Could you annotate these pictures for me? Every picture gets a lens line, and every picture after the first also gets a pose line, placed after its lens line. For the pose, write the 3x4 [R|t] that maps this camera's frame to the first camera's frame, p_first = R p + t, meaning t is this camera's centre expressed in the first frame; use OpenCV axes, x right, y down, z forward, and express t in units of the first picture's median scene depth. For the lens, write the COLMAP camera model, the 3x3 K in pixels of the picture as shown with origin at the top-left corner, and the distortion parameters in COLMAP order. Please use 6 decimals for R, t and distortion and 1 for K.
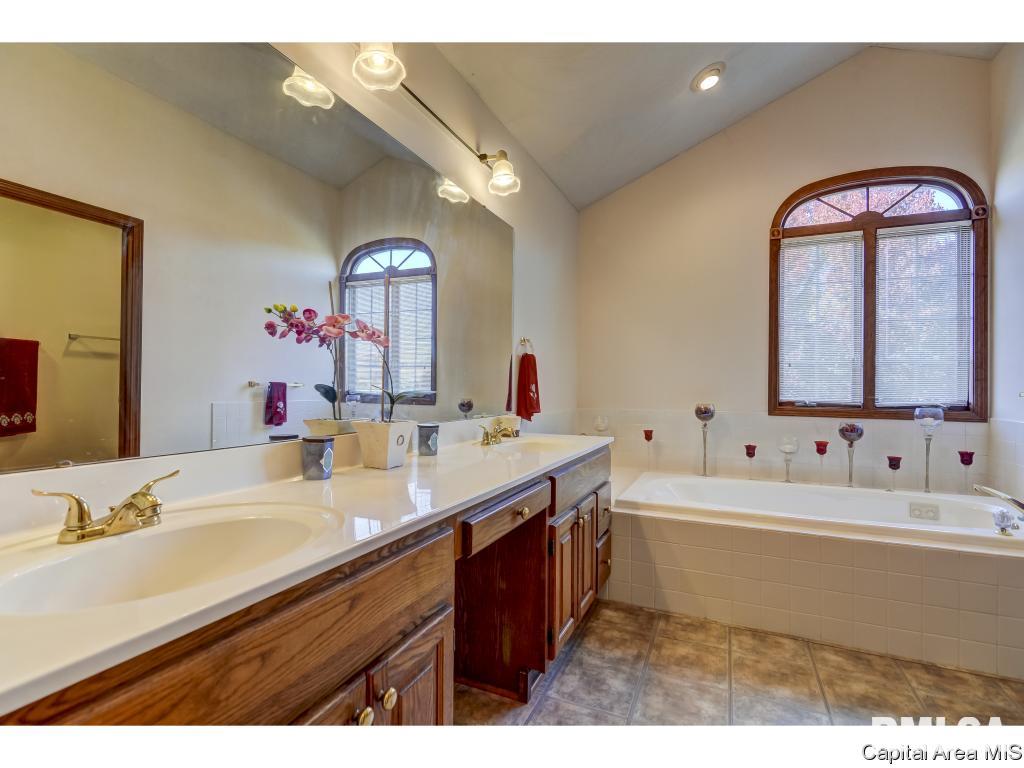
lens RADIAL K [[484.9, 0, 512.0], [0, 484.9, 384.0], [0, 0, 1]] dist [0.000957, 0.000035]
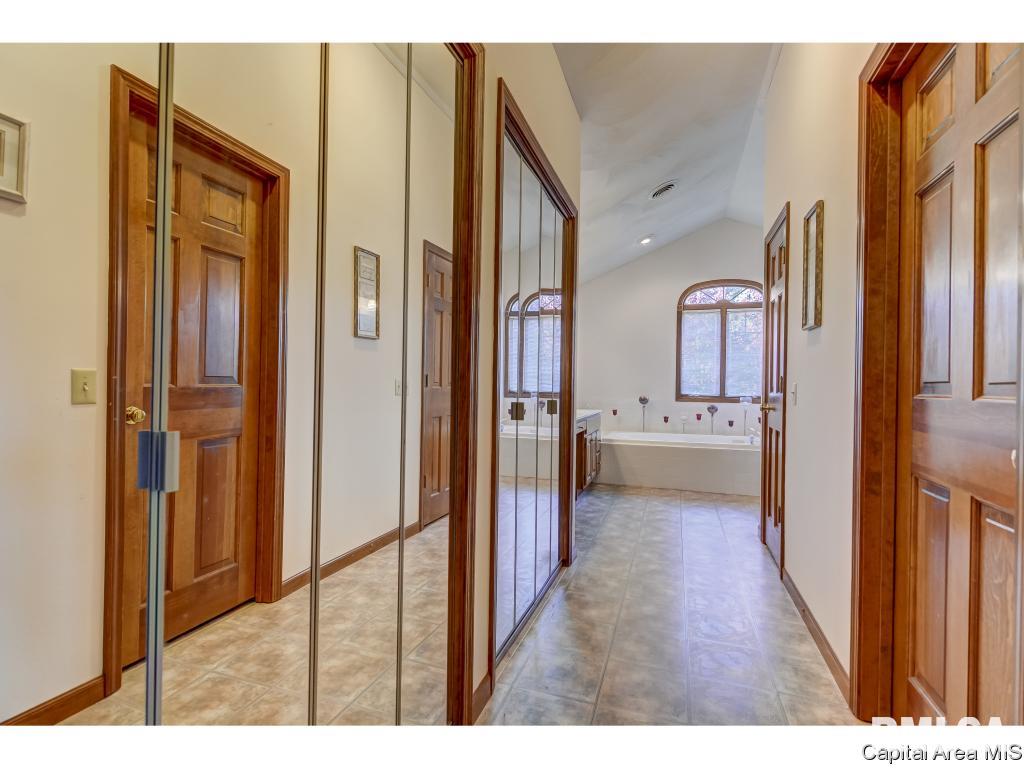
lens RADIAL K [[484.9, 0, 512.0], [0, 484.9, 384.0], [0, 0, 1]] dist [0.000957, 0.000035]
pose [[0.995708, 0.003850, 0.092473, -0.330243], [-0.004418, 0.999973, 0.005934, -0.015180], [-0.092447, -0.006317, 0.995698, -0.952396]]
